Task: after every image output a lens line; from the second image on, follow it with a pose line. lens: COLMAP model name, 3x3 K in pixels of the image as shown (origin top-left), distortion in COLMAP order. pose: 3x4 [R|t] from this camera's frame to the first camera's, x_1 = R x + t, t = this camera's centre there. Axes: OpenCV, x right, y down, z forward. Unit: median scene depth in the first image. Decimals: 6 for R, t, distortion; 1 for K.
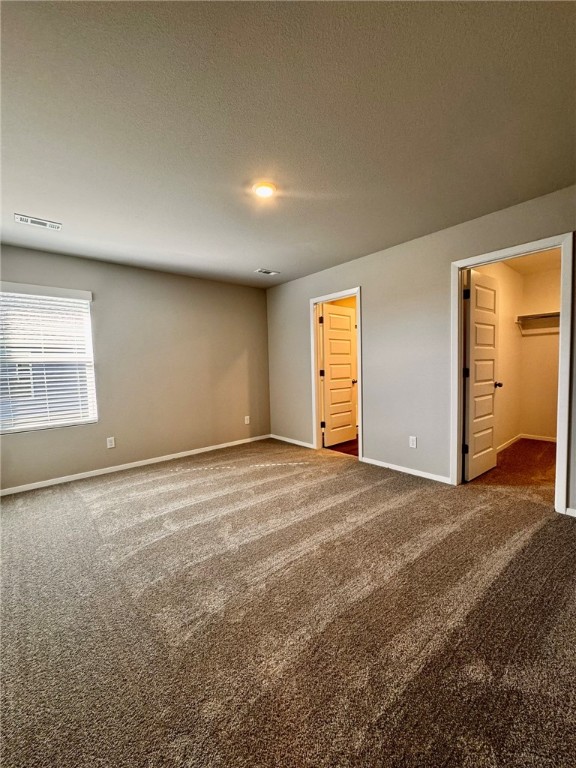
lens RADIAL K [[285.4, 0, 279.0], [0, 285.4, 386.3], [0, 0, 1]] dist [0.000517, 0.000019]
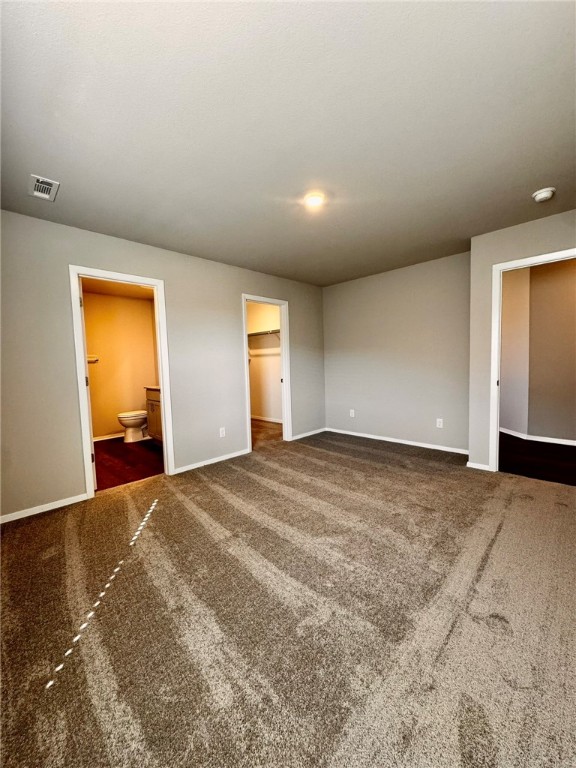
lens RADIAL K [[307.4, 0, 288.0], [0, 307.4, 384.0], [0, 0, 1]] dist [-0.000687, -0.000089]
pose [[-0.062633, -0.053794, 0.996586, -0.815289], [0.084618, 0.994665, 0.059008, -0.056674], [-0.994443, 0.088025, -0.057746, 0.790918]]
